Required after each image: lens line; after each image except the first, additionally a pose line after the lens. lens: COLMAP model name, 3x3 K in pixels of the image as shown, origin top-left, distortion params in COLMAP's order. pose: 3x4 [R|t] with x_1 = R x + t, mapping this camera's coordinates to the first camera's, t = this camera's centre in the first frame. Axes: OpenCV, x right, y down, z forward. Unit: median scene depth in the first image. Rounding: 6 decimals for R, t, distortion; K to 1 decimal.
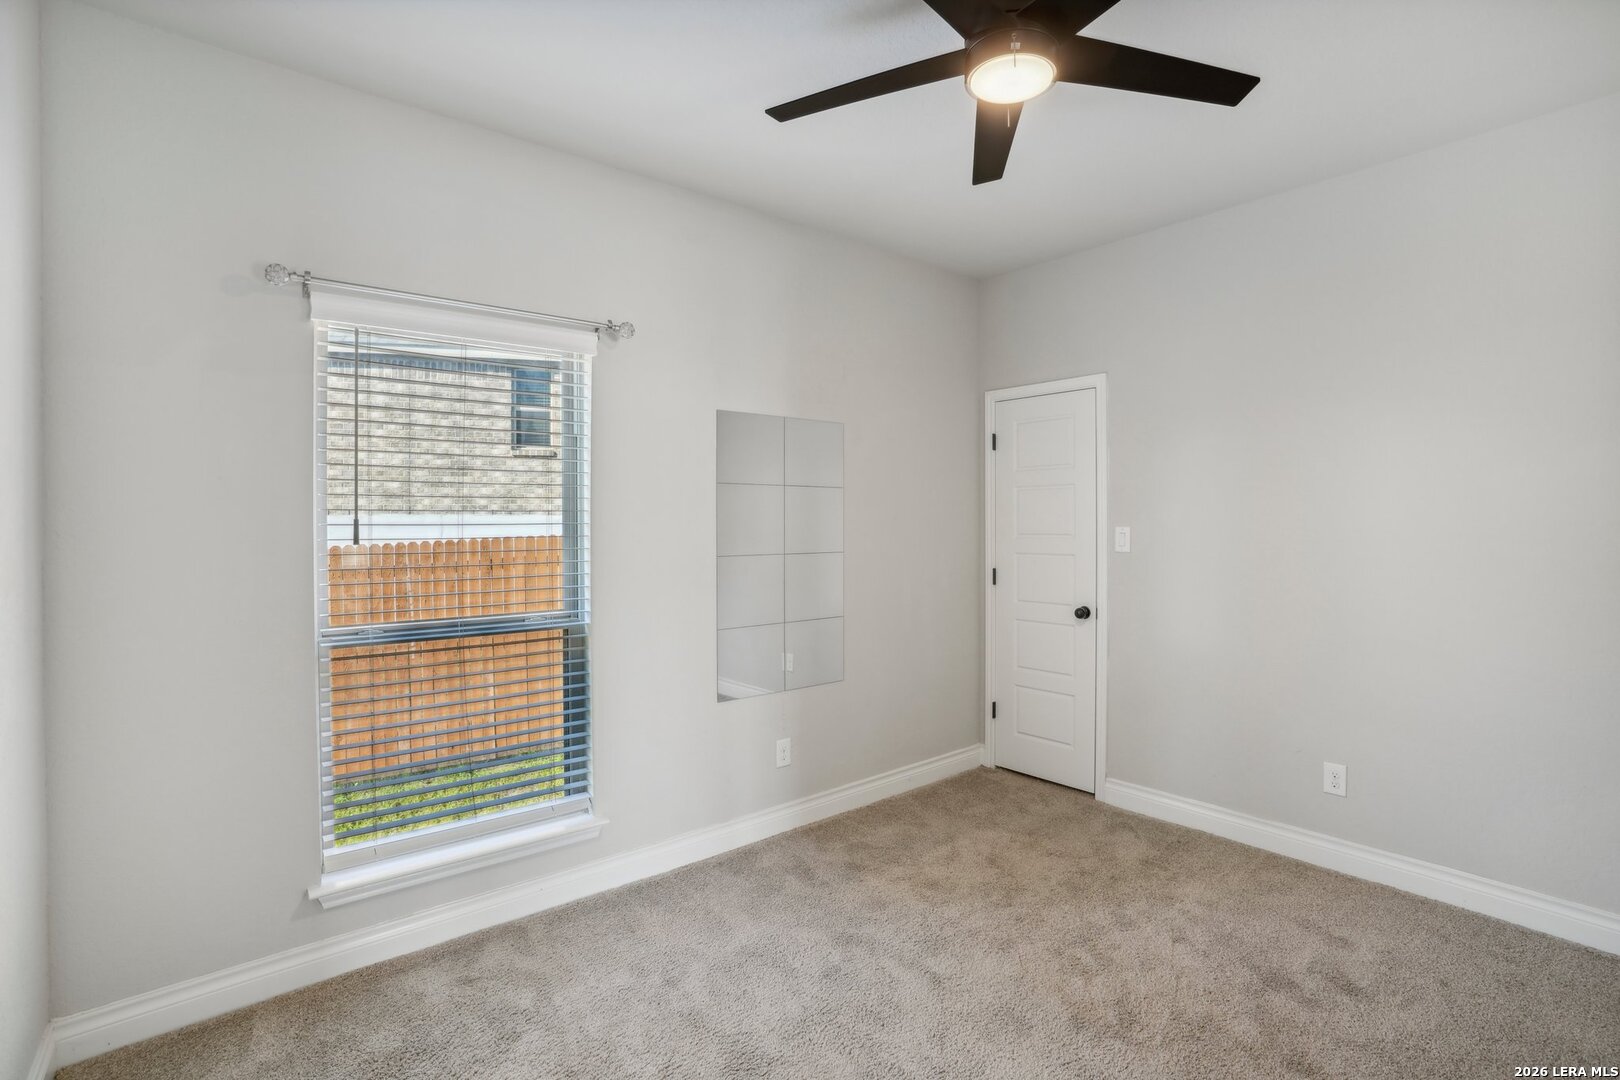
lens RADIAL K [[755.0, 0, 800.5], [0, 755.0, 531.4], [0, 0, 1]] dist [-0.044980, 0.011063]
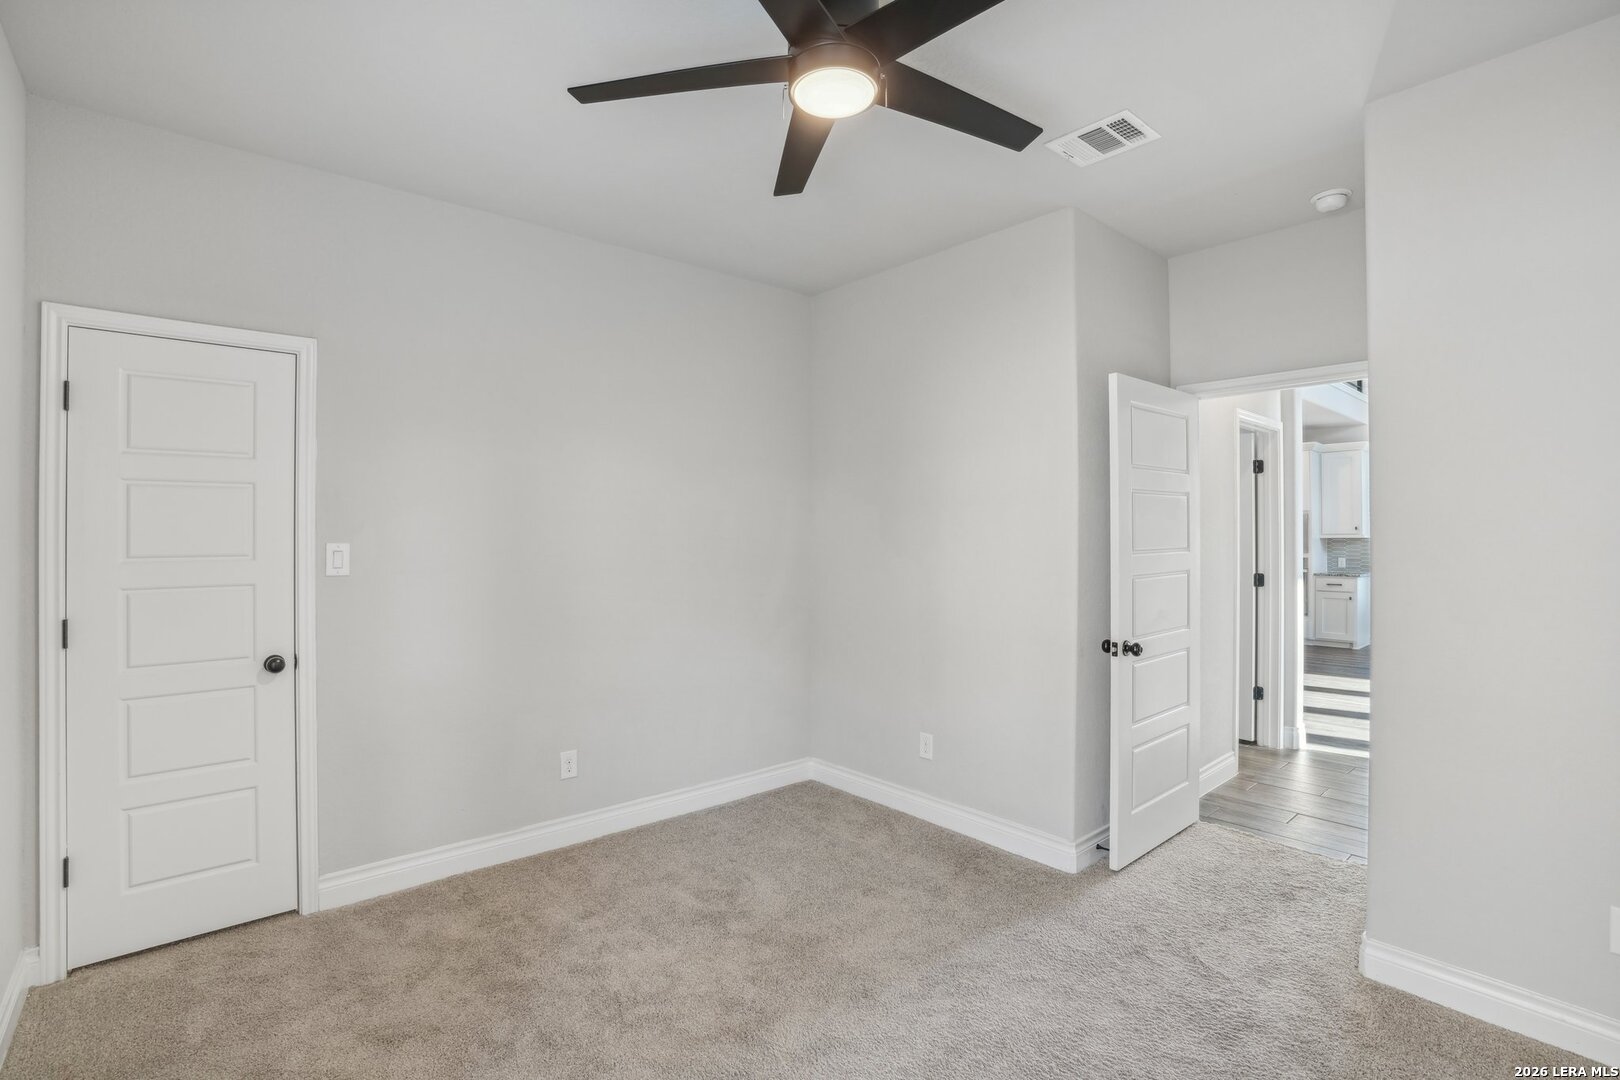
lens RADIAL K [[755.0, 0, 818.1], [0, 755.0, 531.8], [0, 0, 1]] dist [-0.044980, 0.011063]
pose [[-0.036382, 0.010776, 0.999280, -0.368087], [0.014284, 0.999845, -0.010262, -0.003012], [-0.999236, 0.013900, -0.036530, 0.546035]]
